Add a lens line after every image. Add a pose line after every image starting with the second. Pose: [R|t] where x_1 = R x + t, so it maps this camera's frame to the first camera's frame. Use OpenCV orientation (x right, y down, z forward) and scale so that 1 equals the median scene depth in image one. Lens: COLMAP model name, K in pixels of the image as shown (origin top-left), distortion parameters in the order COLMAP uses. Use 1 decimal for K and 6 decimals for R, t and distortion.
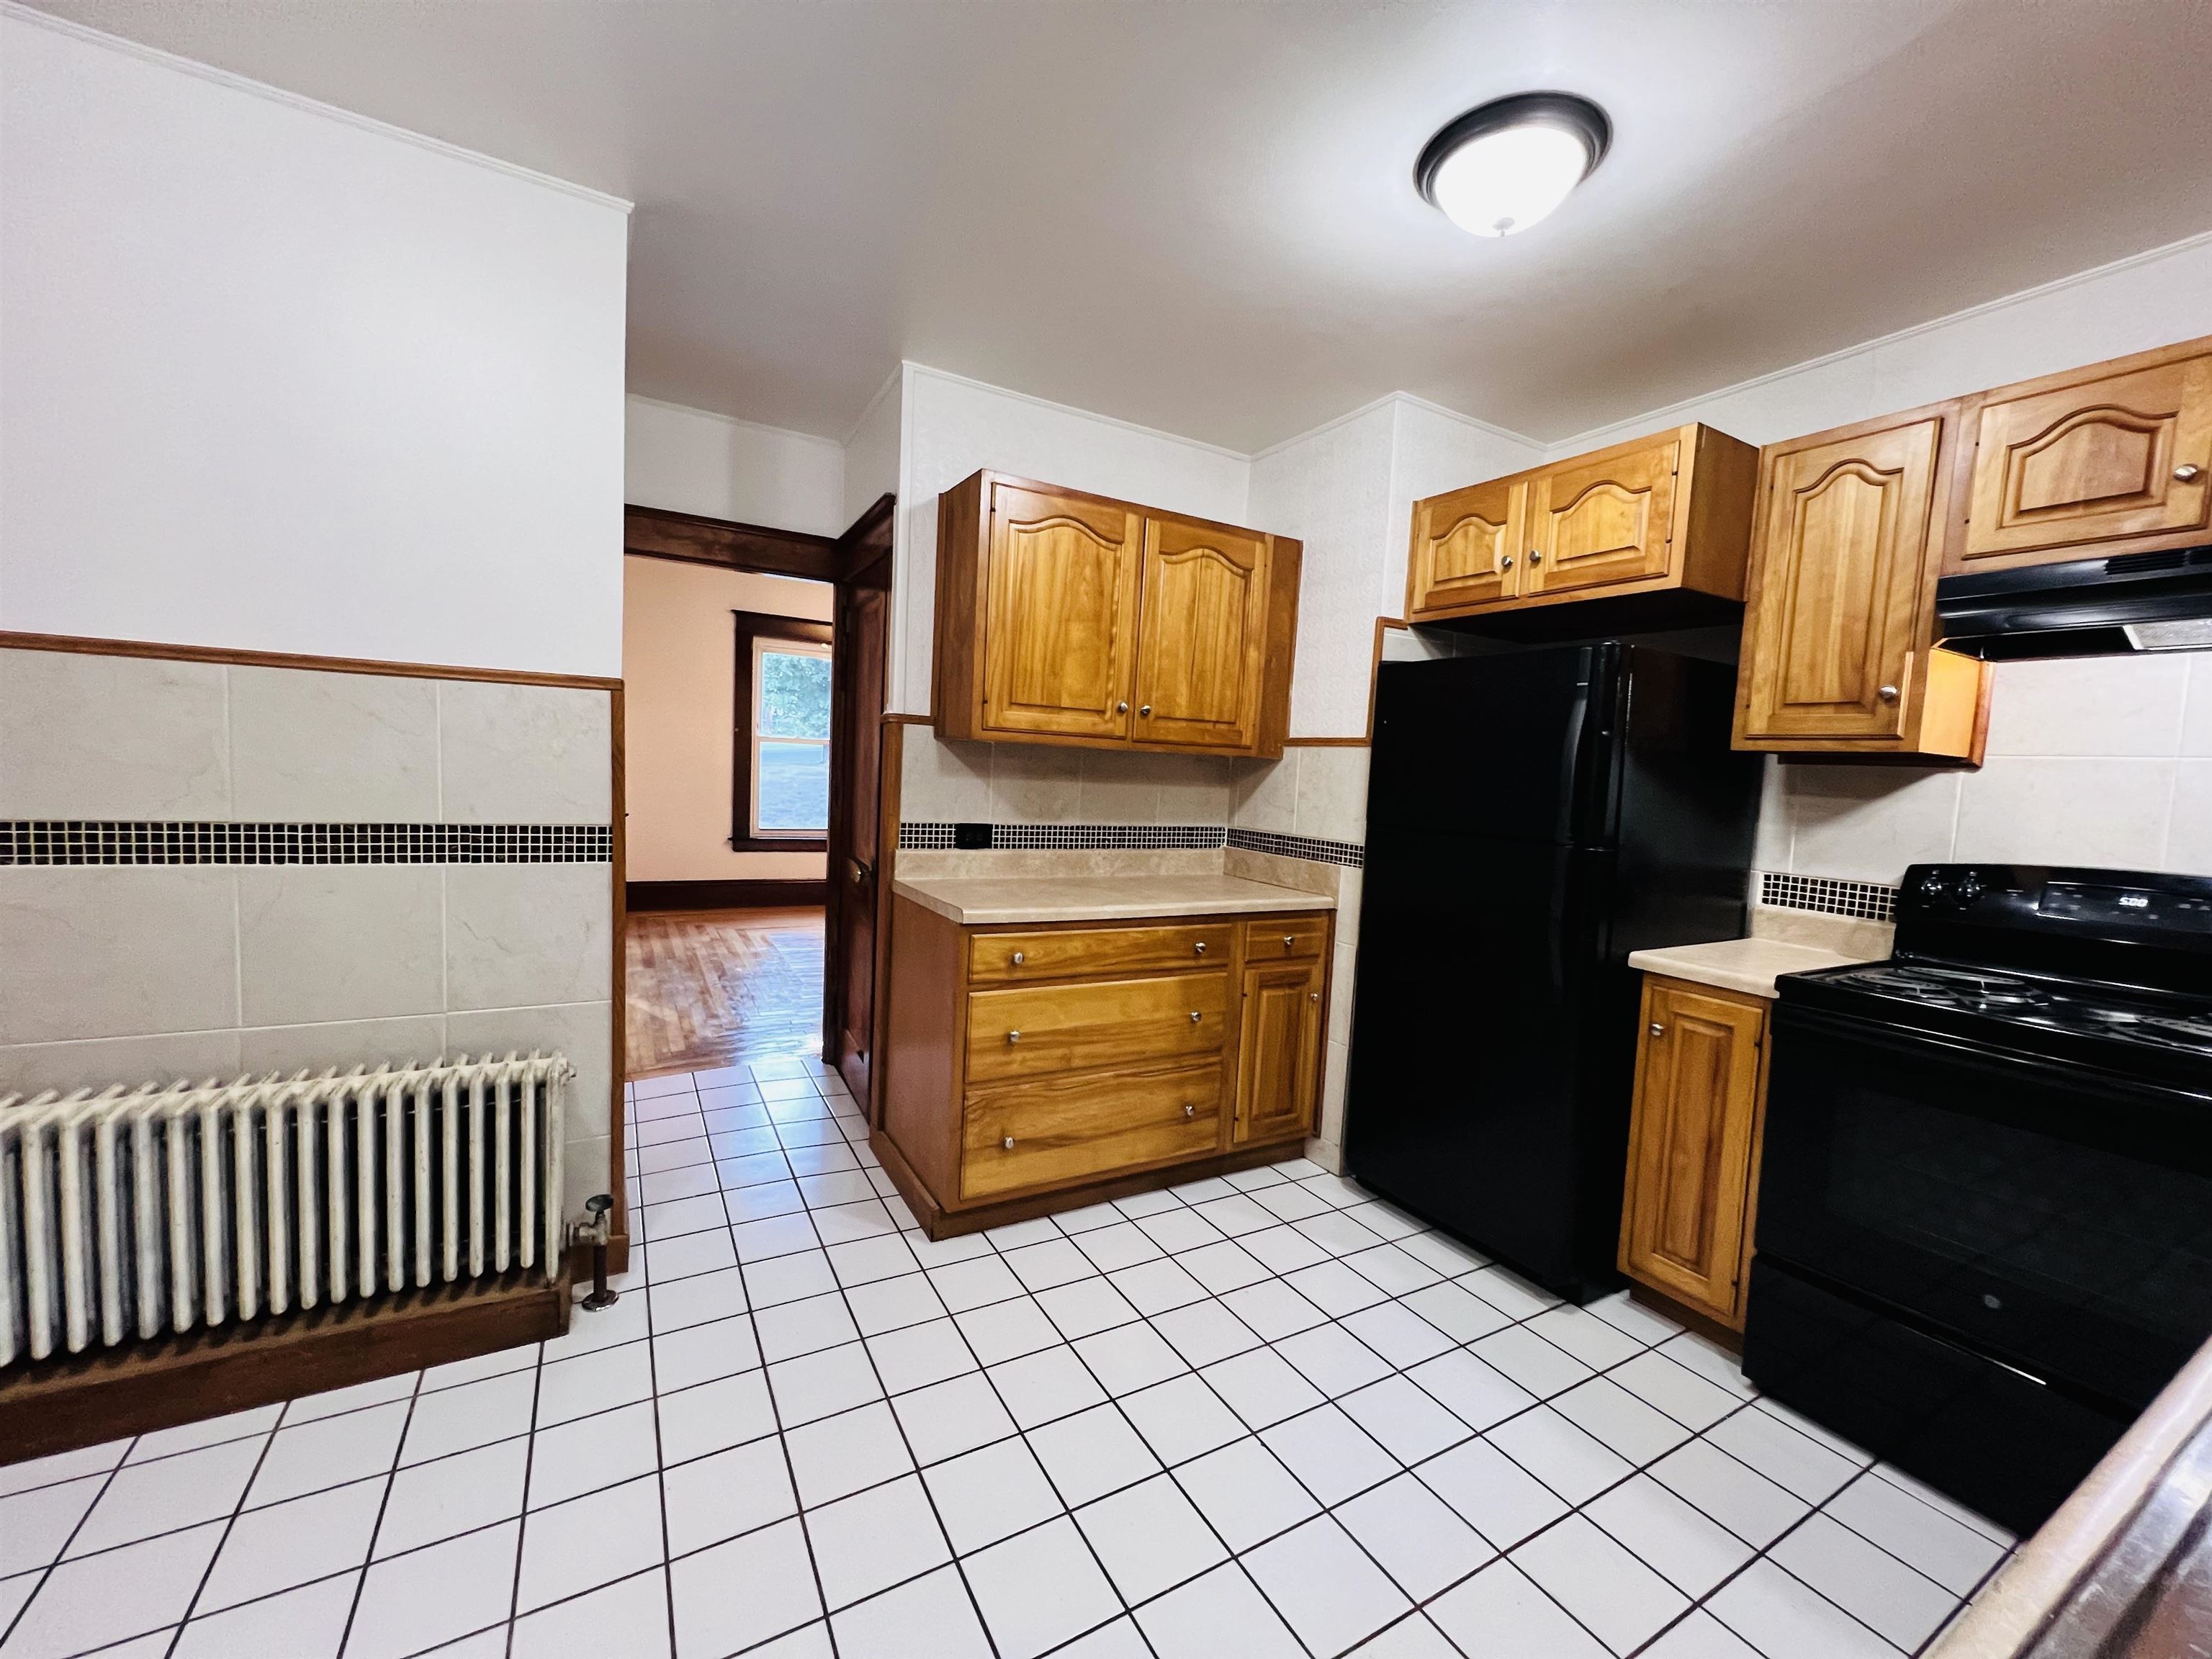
lens RADIAL K [[881.7, 0, 1117.7], [0, 881.7, 832.9], [0, 0, 1]] dist [-0.002355, 0.000738]
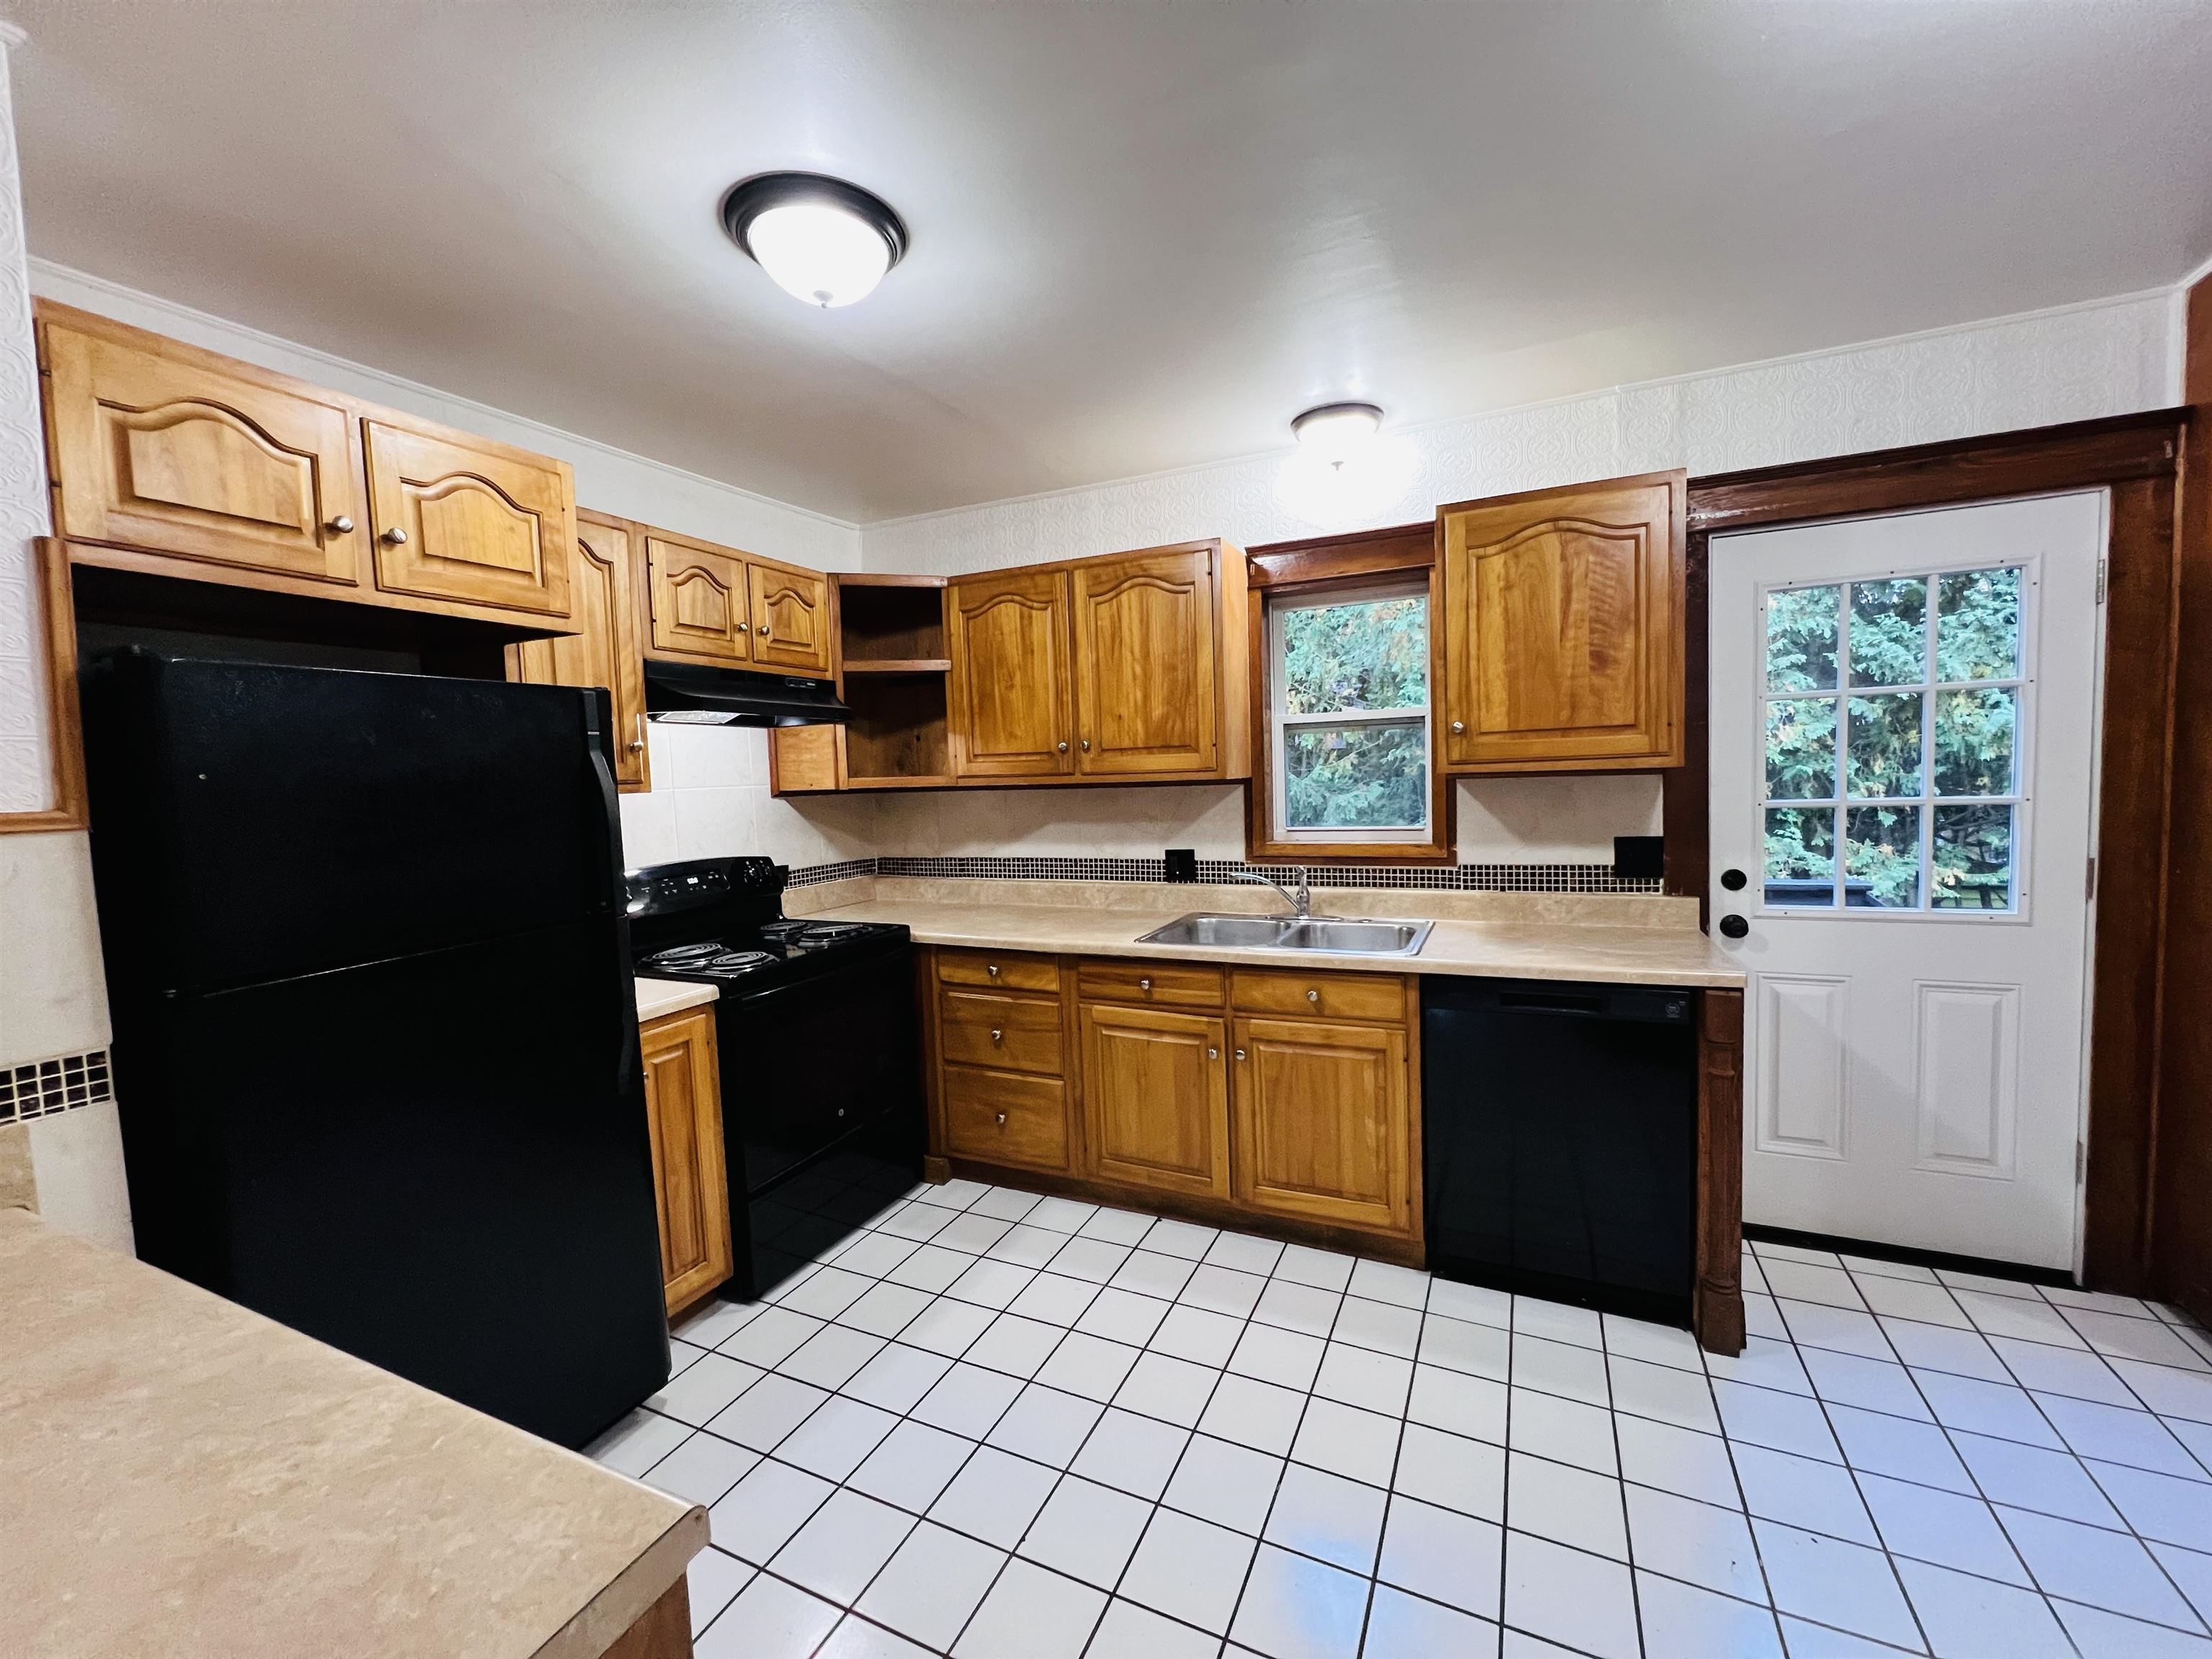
lens RADIAL K [[881.7, 0, 1114.8], [0, 881.7, 831.0], [0, 0, 1]] dist [-0.002355, 0.000738]
pose [[-0.572190, -0.082728, 0.815938, -0.415463], [0.070858, 0.986192, 0.149680, -0.140601], [-0.817055, 0.143461, -0.558427, 0.907459]]
